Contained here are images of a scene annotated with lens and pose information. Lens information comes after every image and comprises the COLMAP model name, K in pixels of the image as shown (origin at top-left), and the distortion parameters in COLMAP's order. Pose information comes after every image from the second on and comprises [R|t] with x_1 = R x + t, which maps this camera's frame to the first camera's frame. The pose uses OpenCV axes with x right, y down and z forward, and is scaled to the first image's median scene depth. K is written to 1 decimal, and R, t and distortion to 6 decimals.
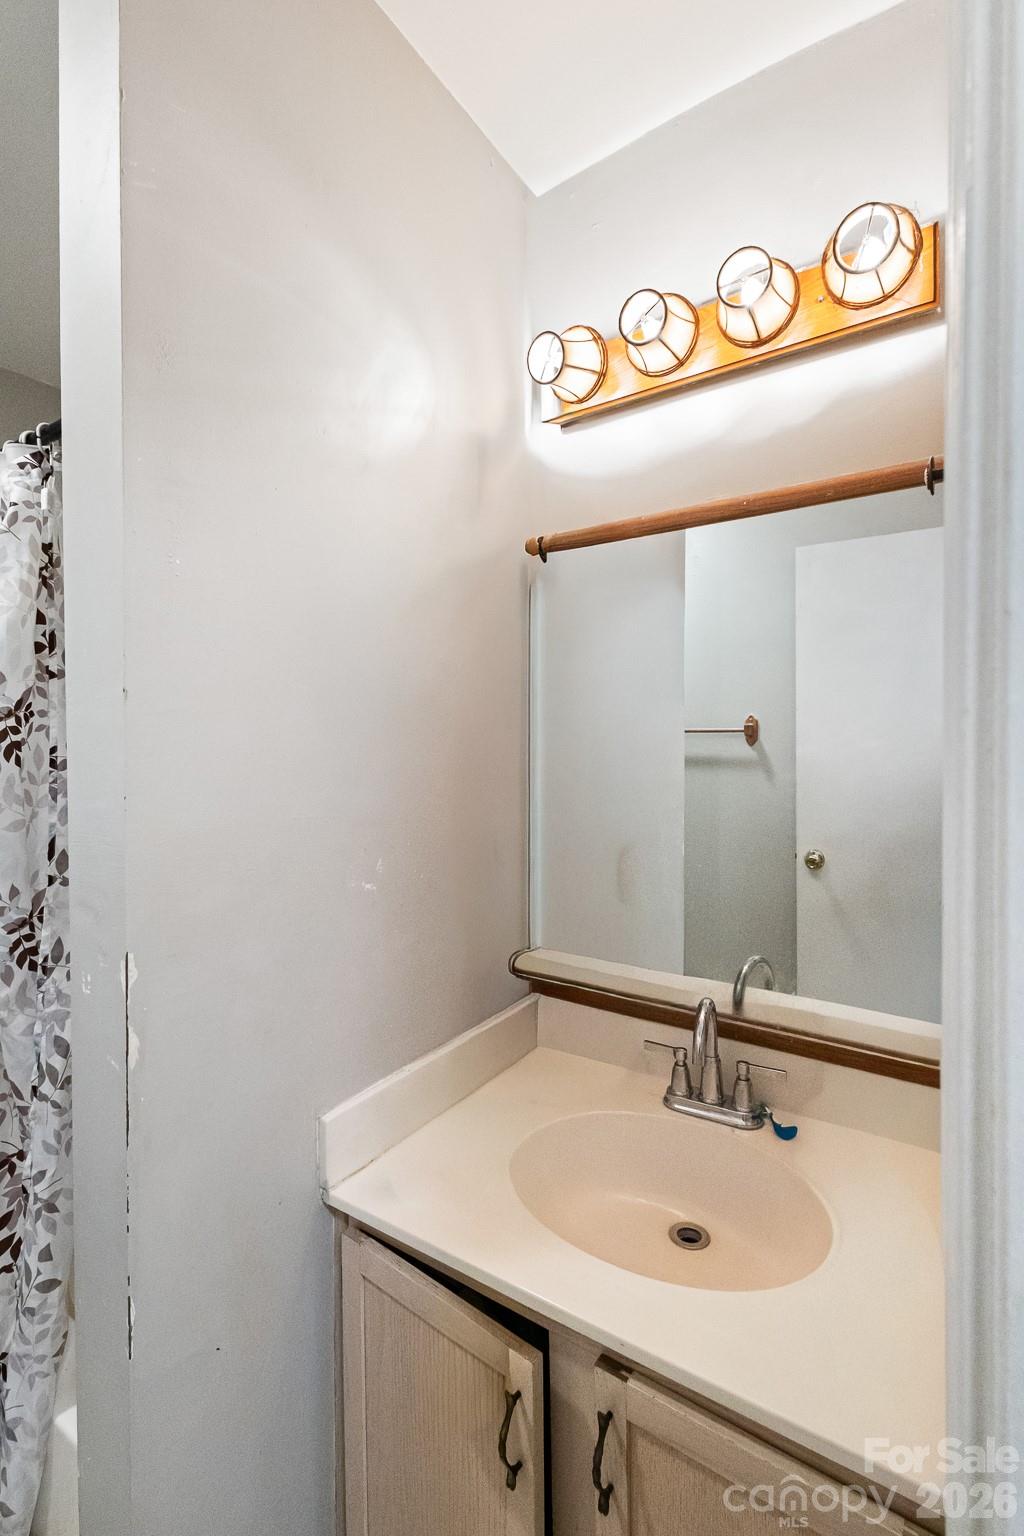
lens RADIAL K [[708.8, 0, 508.9], [0, 708.8, 754.3], [0, 0, 1]] dist [0.014948, -0.004155]
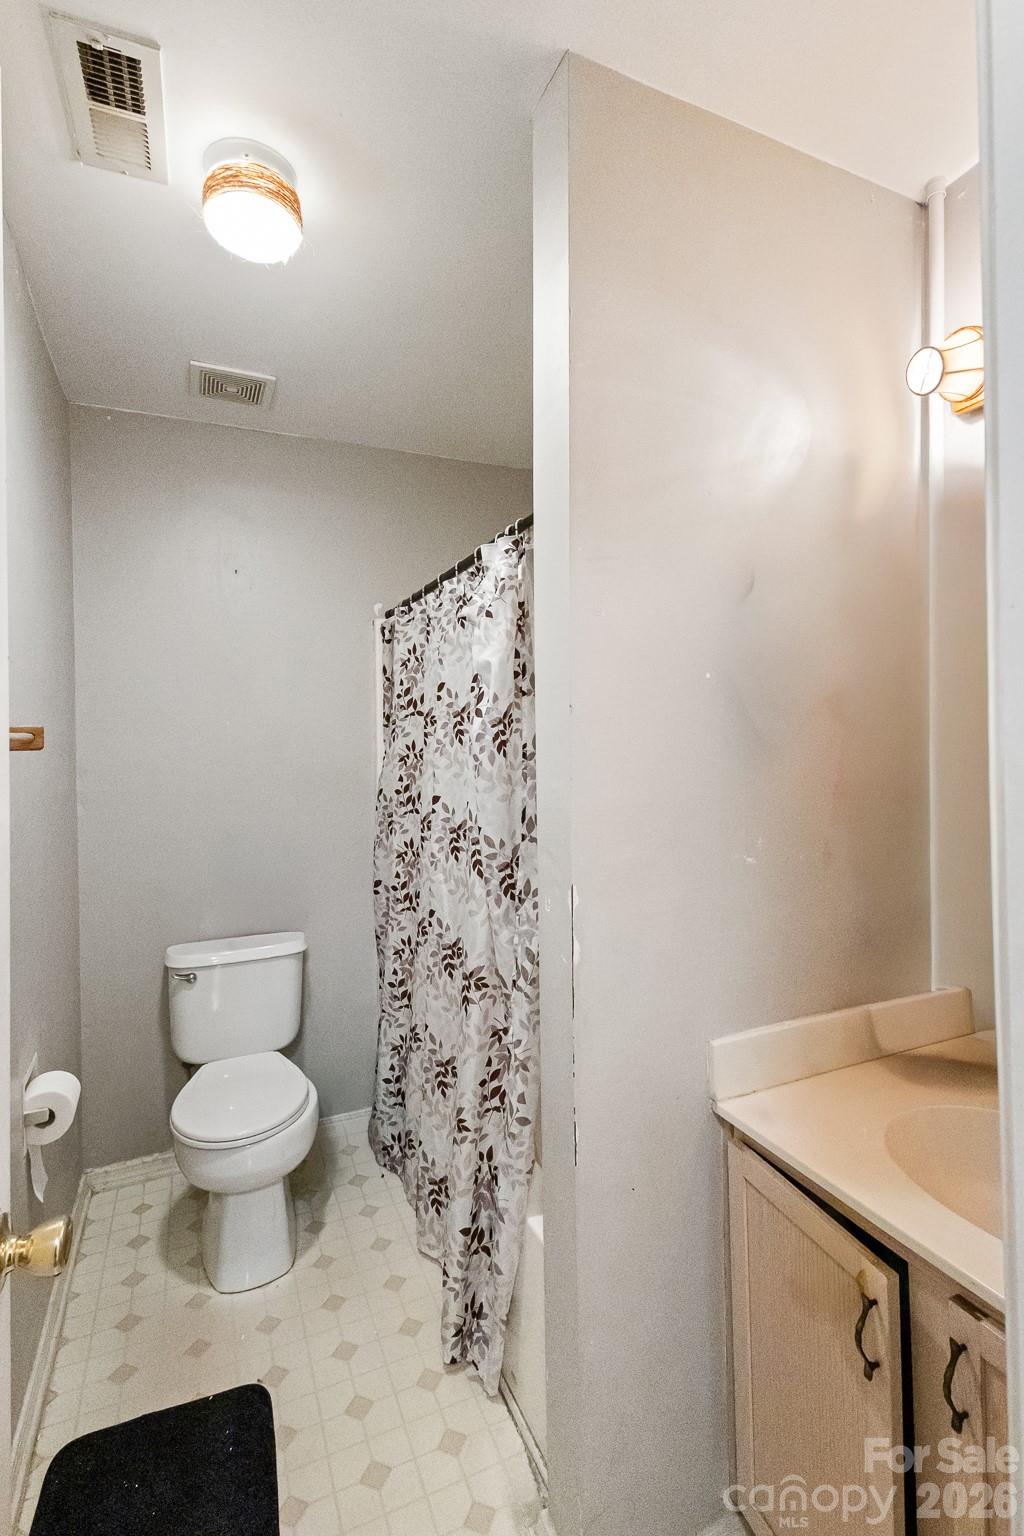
lens RADIAL K [[708.8, 0, 516.2], [0, 708.8, 754.0], [0, 0, 1]] dist [0.014948, -0.004155]
pose [[0.846763, 0.002320, -0.531966, 0.102739], [0.002136, 0.999968, 0.007761, -0.001286], [0.531966, -0.007709, 0.846730, -0.213871]]
